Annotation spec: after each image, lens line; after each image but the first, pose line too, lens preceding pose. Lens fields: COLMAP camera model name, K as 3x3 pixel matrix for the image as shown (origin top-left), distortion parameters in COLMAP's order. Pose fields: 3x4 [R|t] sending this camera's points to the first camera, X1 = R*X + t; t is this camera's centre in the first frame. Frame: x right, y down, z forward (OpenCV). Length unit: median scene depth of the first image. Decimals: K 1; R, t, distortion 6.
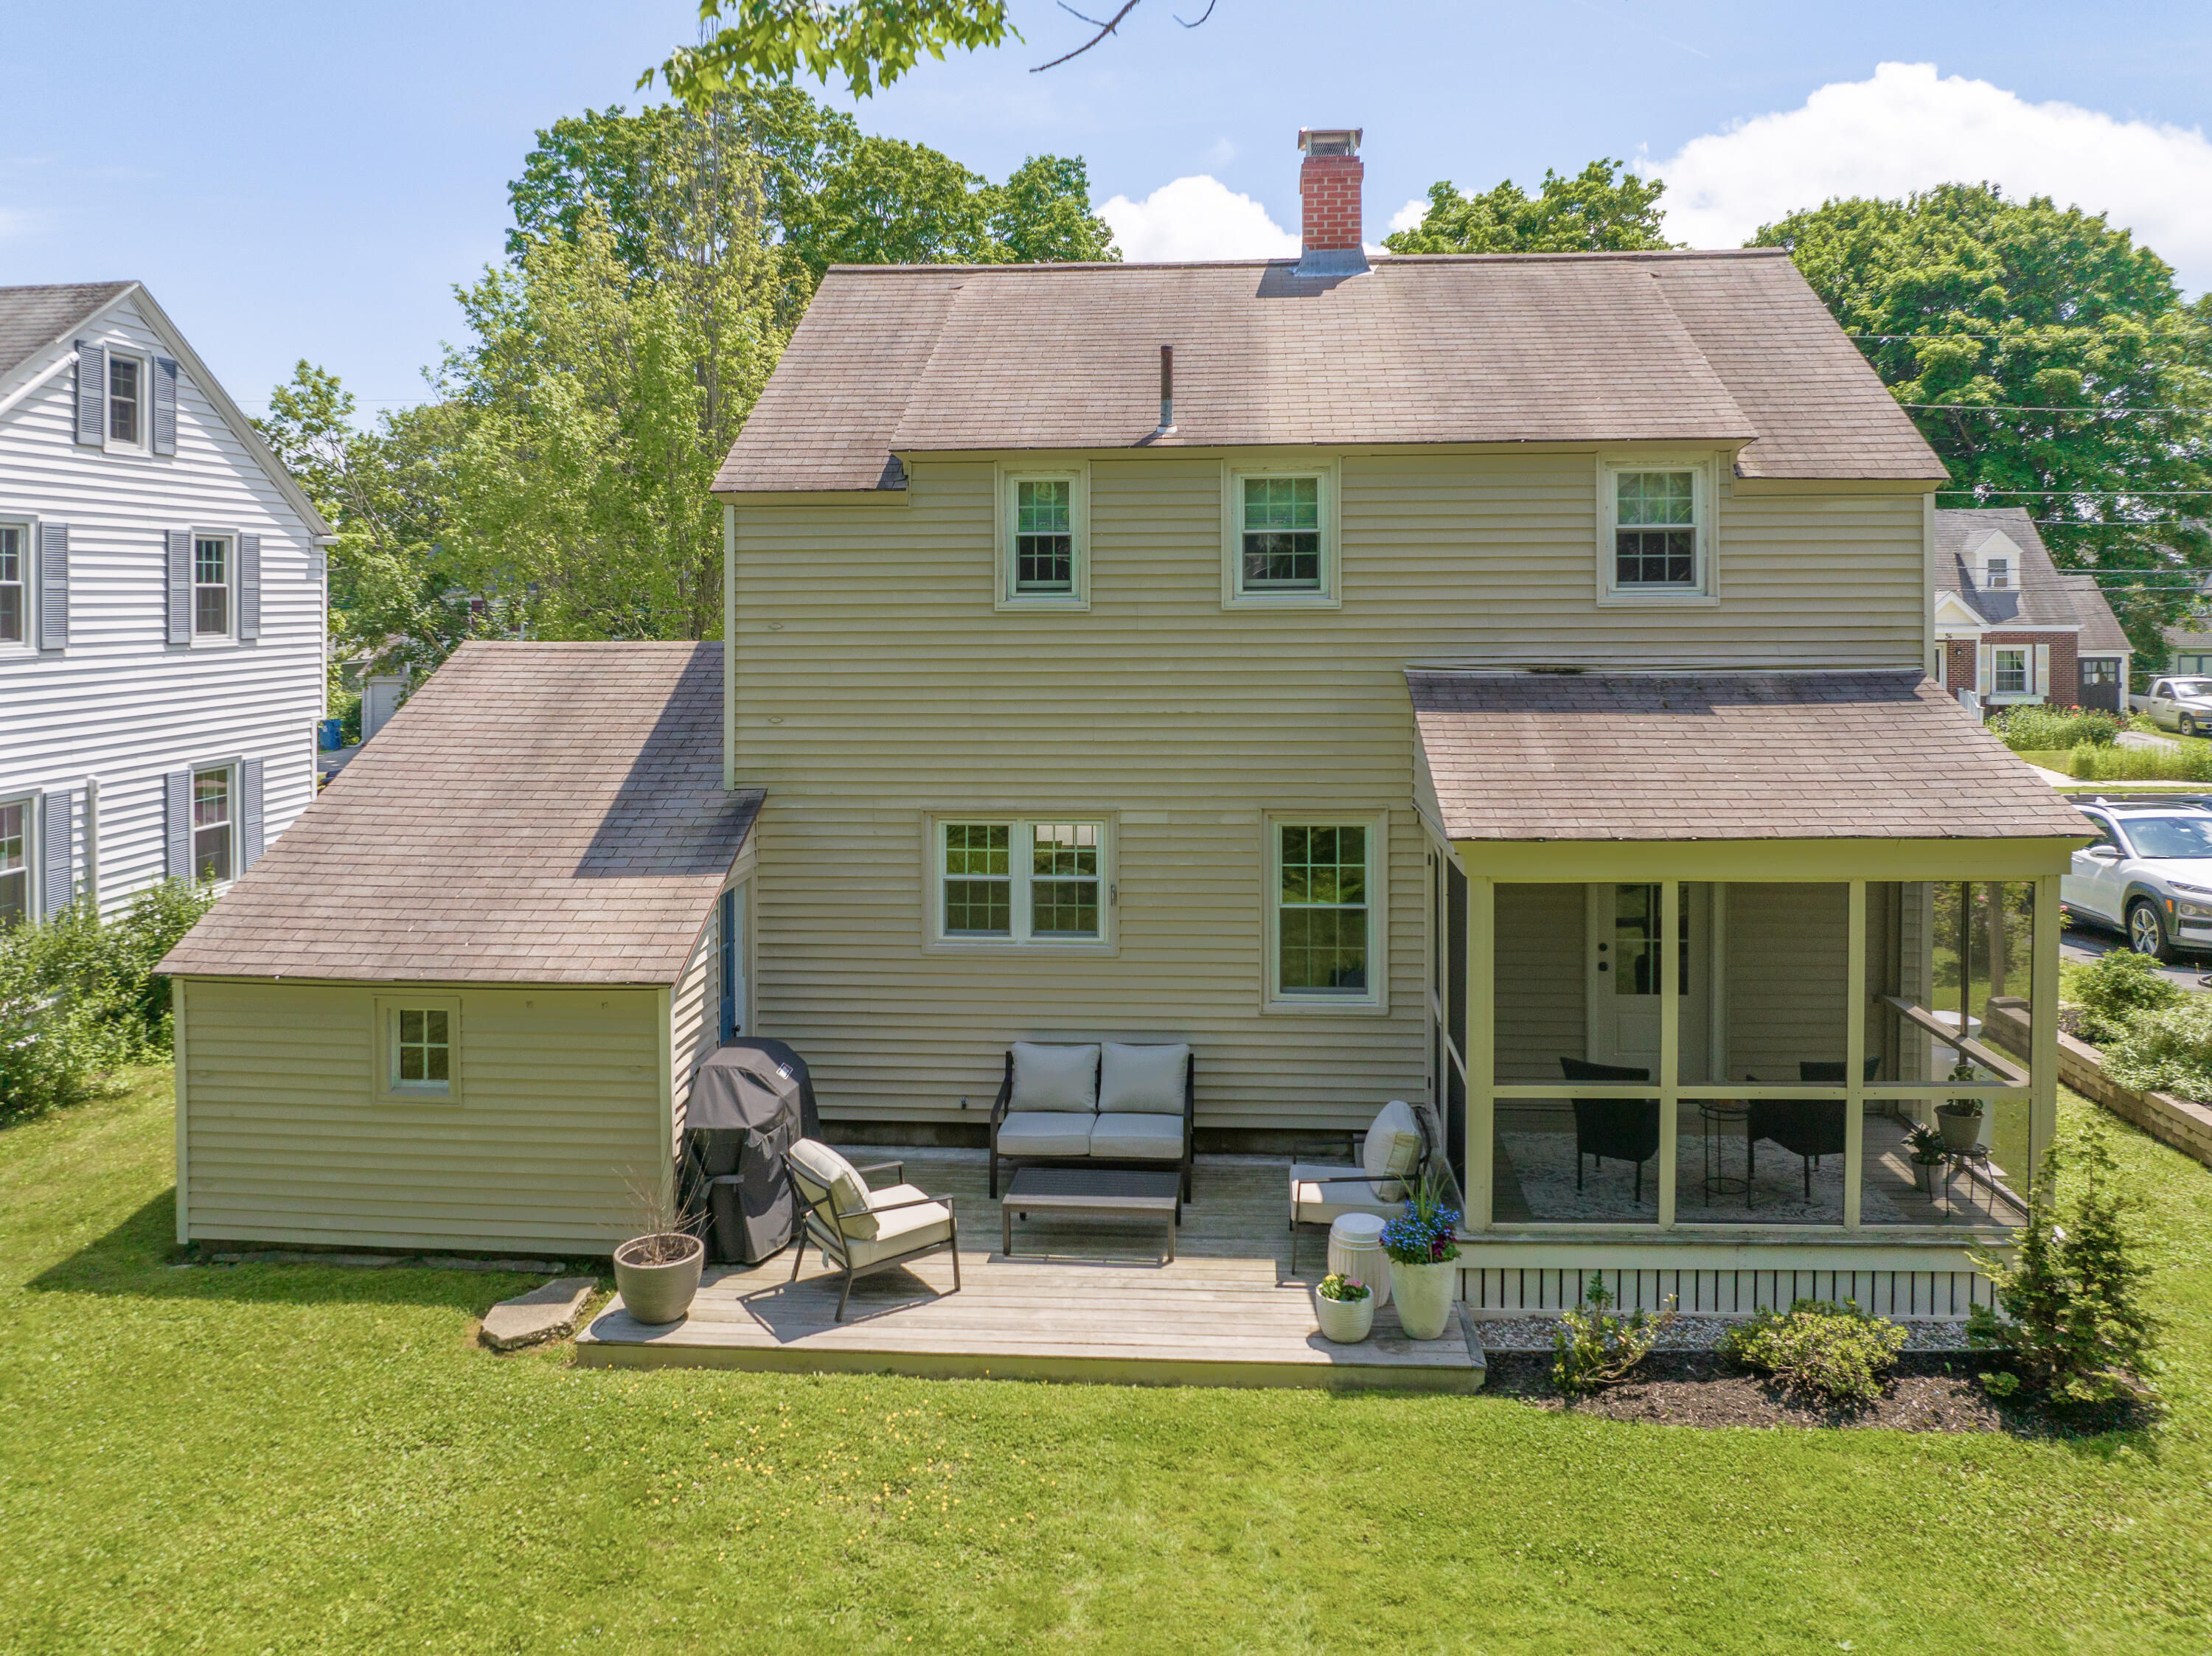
lens RADIAL K [[1648.1, 0, 1106.5], [0, 1648.1, 632.5], [0, 0, 1]] dist [-0.030803, 0.006857]
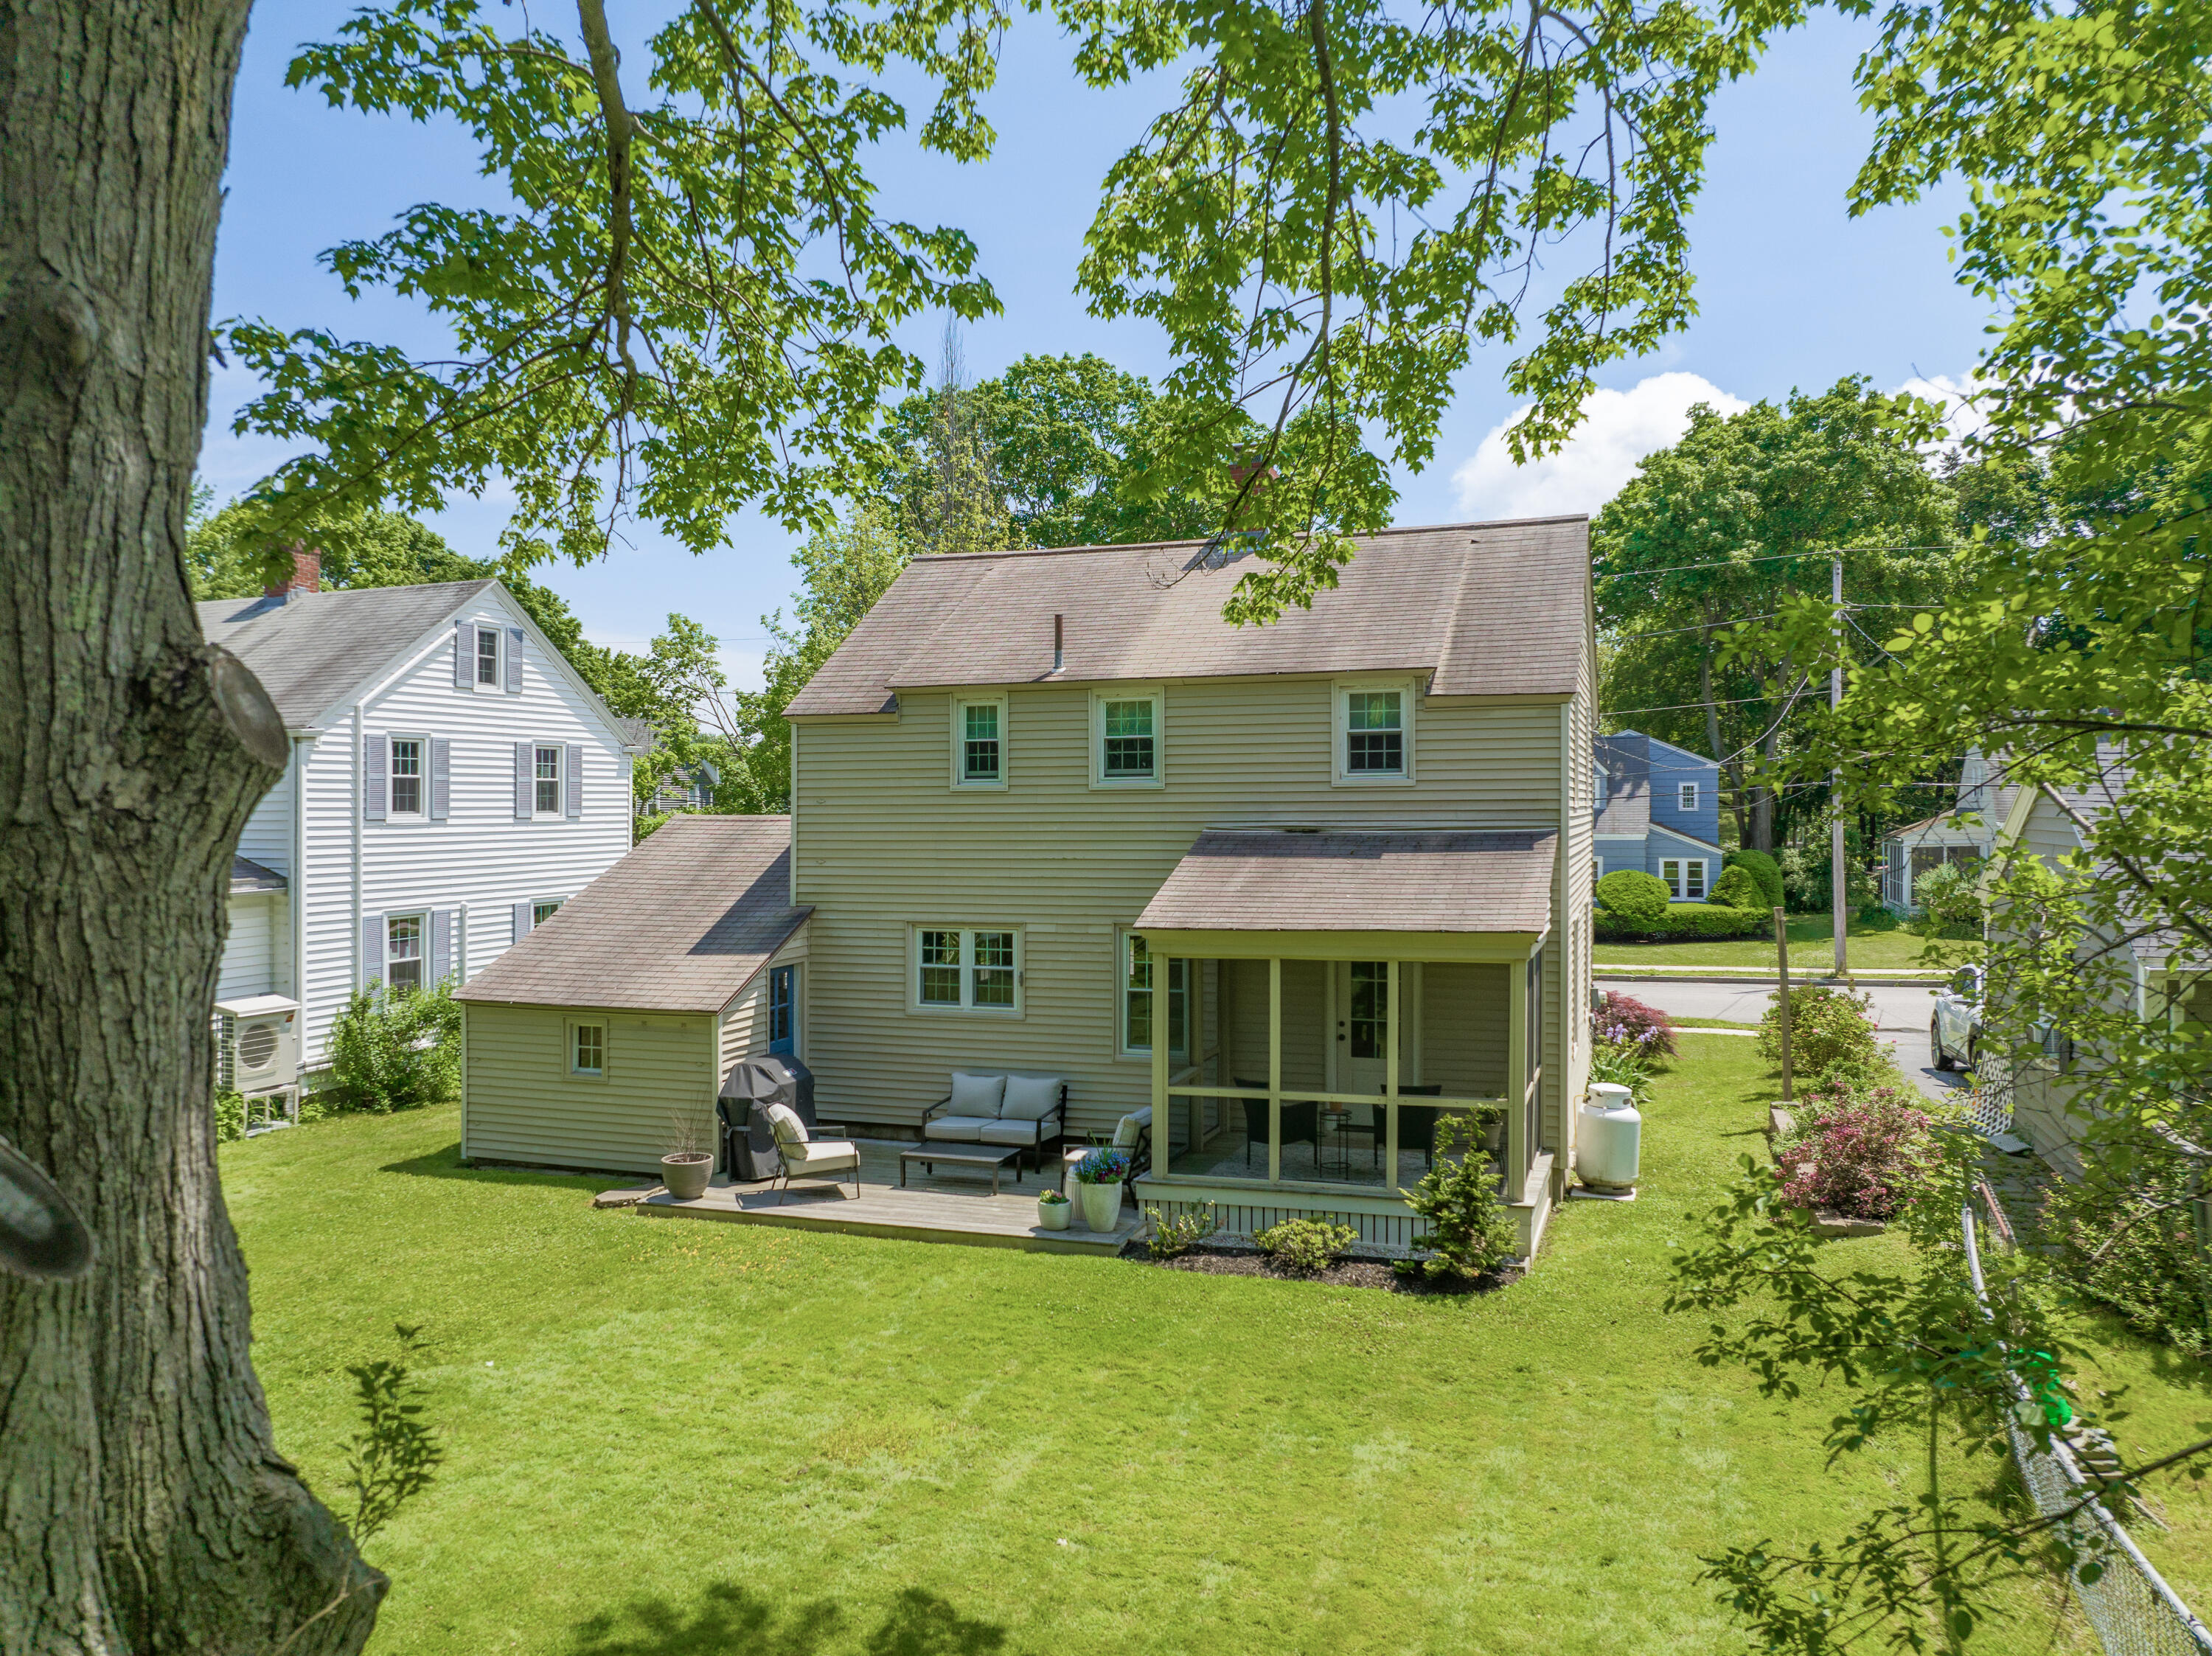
lens RADIAL K [[1601.6, 0, 1106.0], [0, 1601.6, 828.0], [0, 0, 1]] dist [-0.030683, -0.006980]
pose [[0.968413, 0.004818, -0.249304, 0.447969], [-0.006347, 0.999966, -0.005330, 0.028830], [0.249270, 0.006744, 0.968411, -0.406127]]
